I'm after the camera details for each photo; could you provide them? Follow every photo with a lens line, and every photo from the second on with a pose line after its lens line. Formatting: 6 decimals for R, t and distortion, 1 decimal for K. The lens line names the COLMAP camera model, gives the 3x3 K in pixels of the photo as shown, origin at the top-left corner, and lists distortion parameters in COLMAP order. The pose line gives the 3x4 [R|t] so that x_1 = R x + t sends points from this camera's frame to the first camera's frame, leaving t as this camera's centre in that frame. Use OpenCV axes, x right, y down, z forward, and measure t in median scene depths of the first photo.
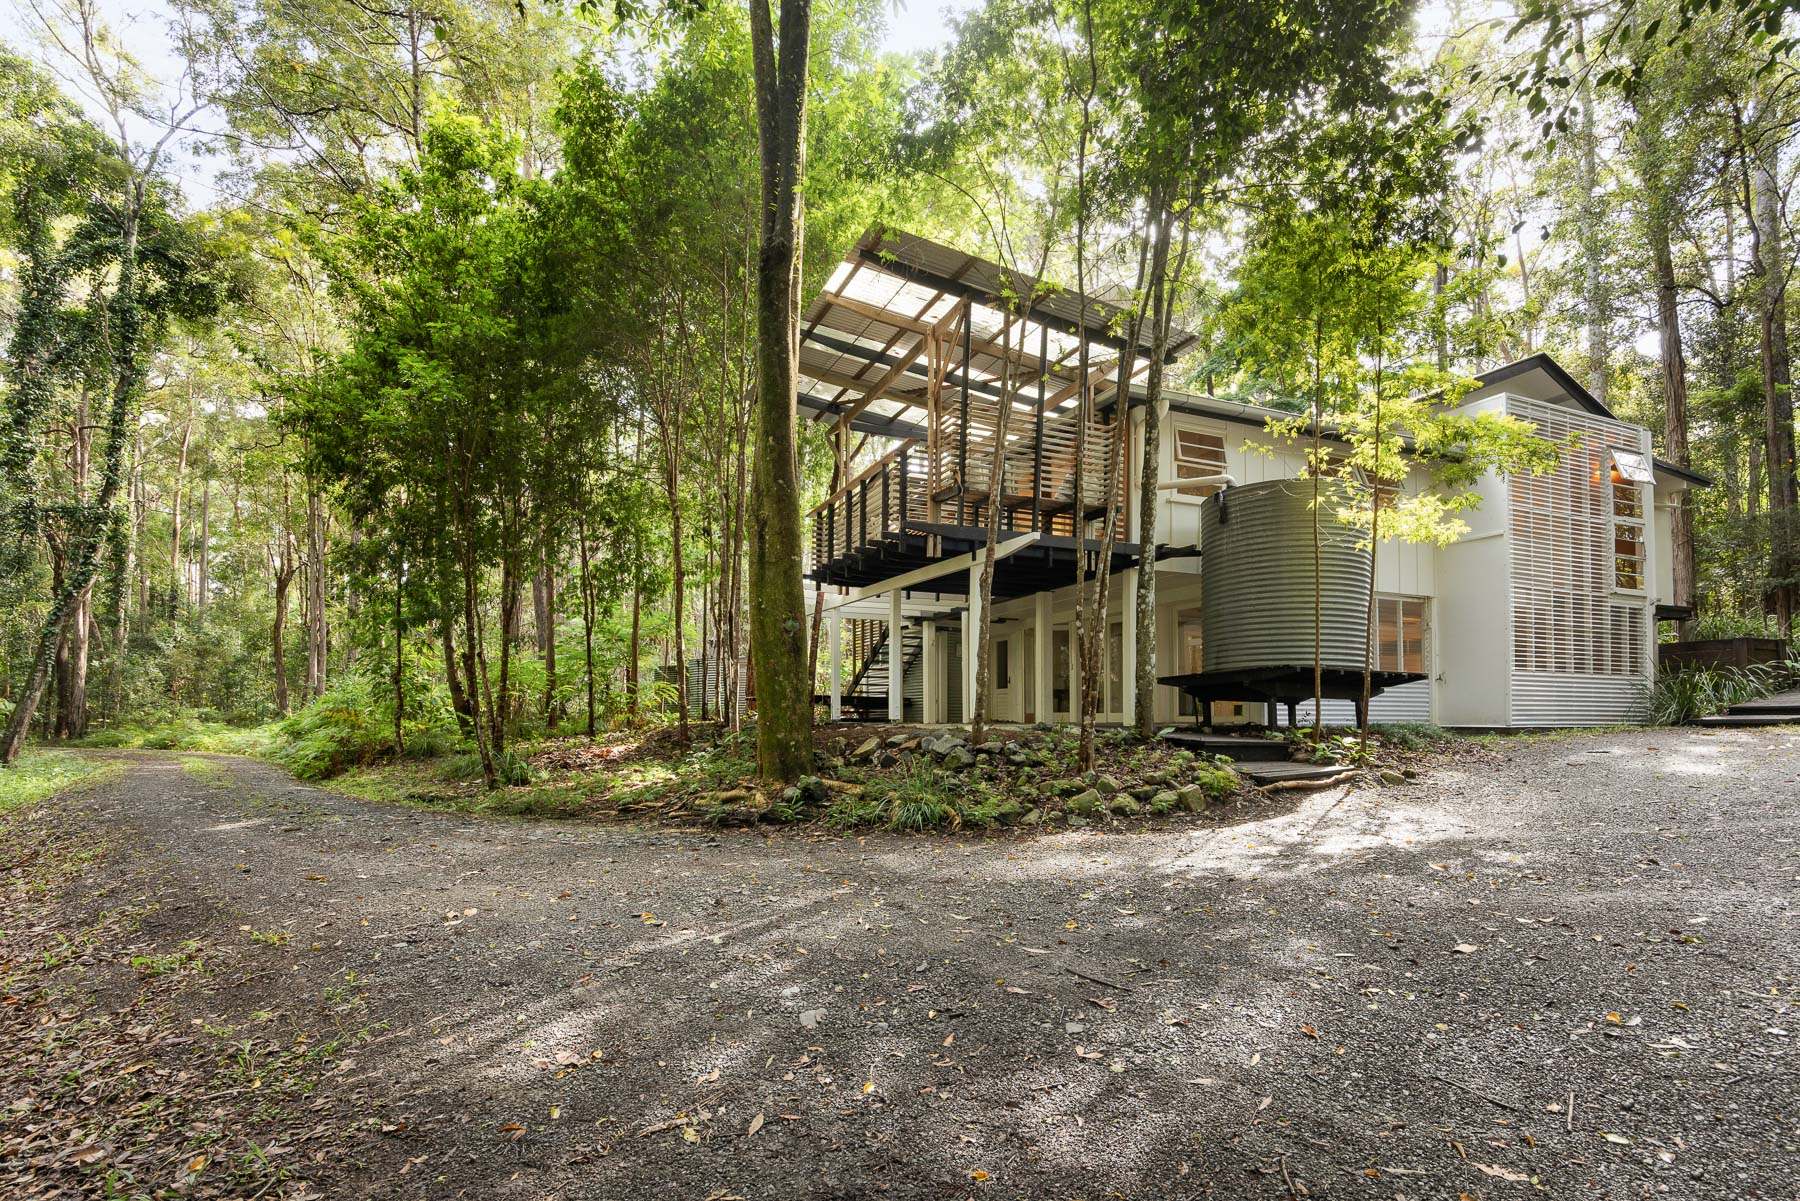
lens RADIAL K [[1334.3, 0, 900.0], [0, 1334.3, 600.5], [0, 0, 1]] dist [-0.000868, -0.000833]
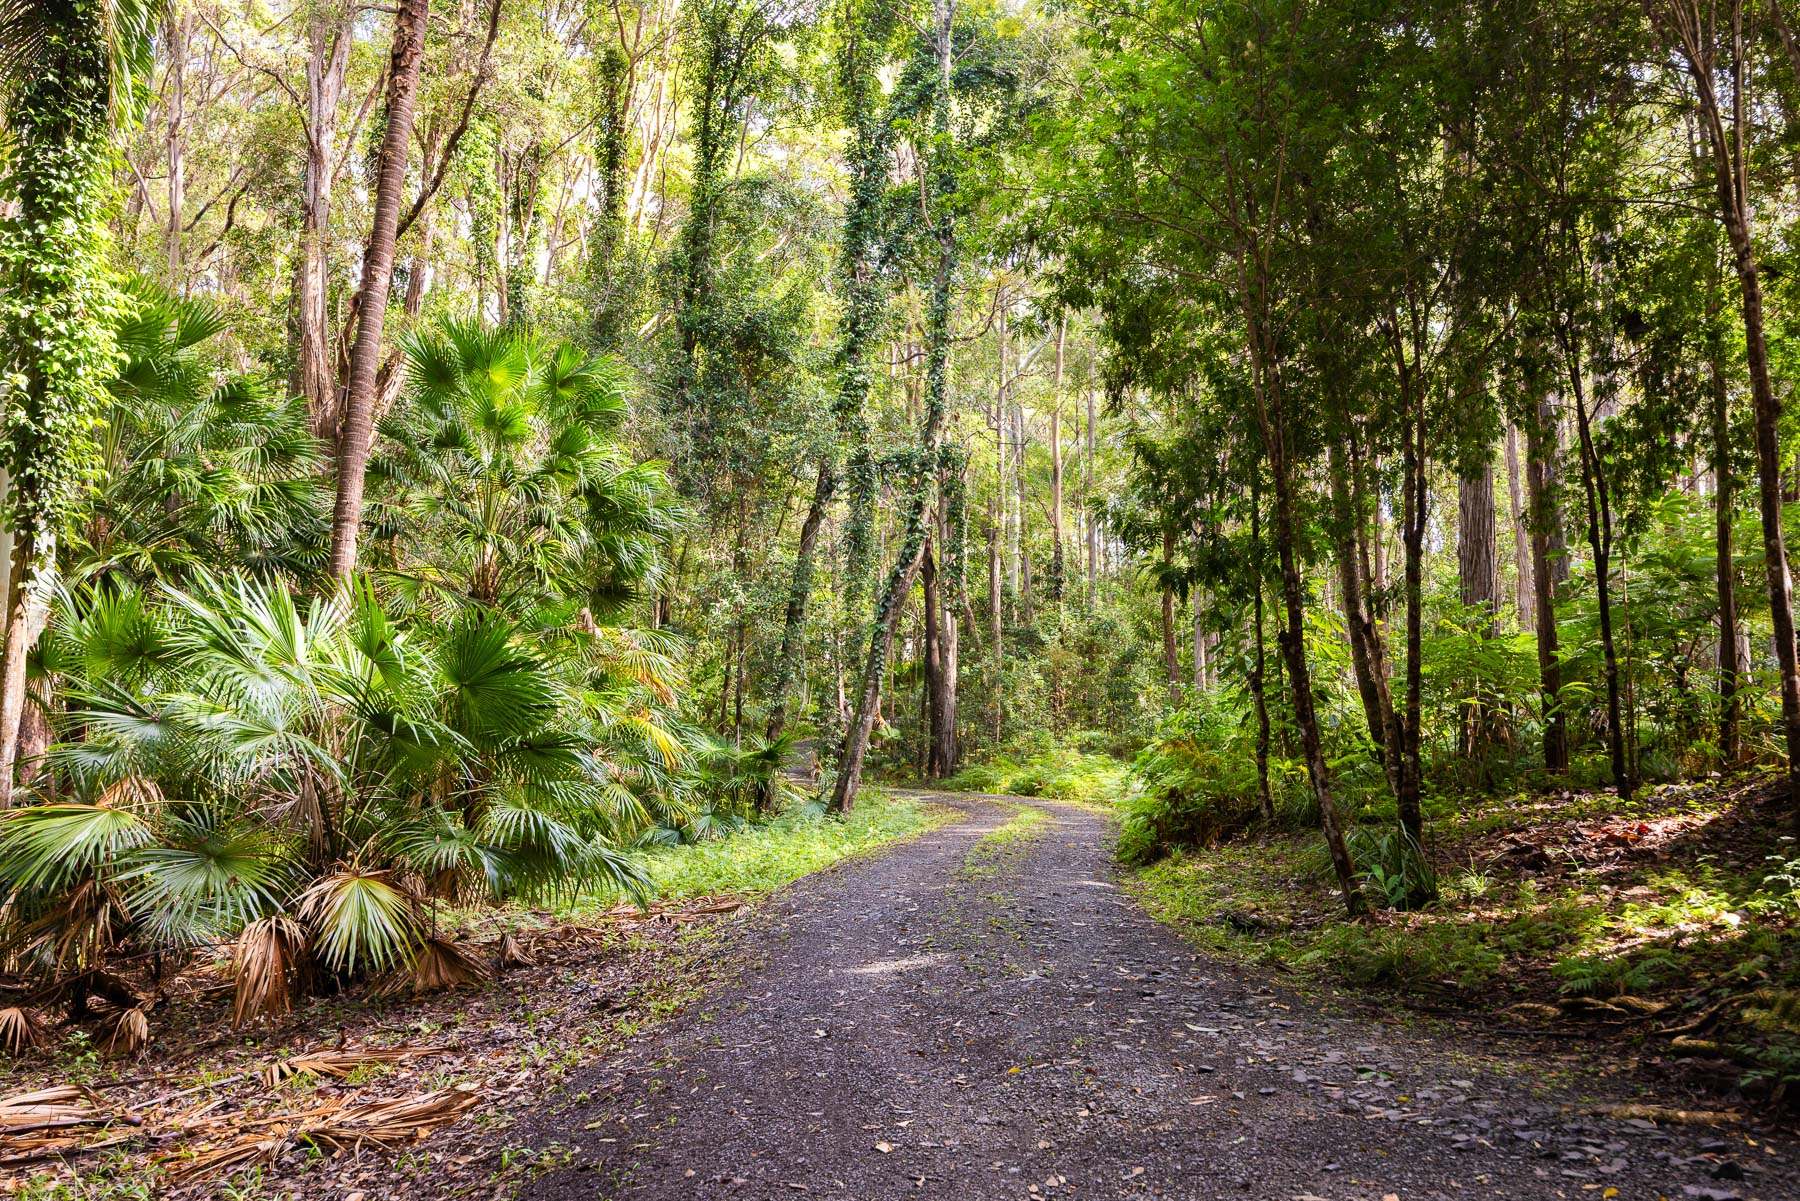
lens RADIAL K [[1669.1, 0, 900.1], [0, 1669.1, 566.4], [0, 0, 1]] dist [-0.006722, -0.001997]
pose [[0.681565, -0.085984, -0.726689, 0.020044], [0.092642, 0.995221, -0.030868, 0.017136], [0.725870, -0.046283, 0.686273, 0.382556]]
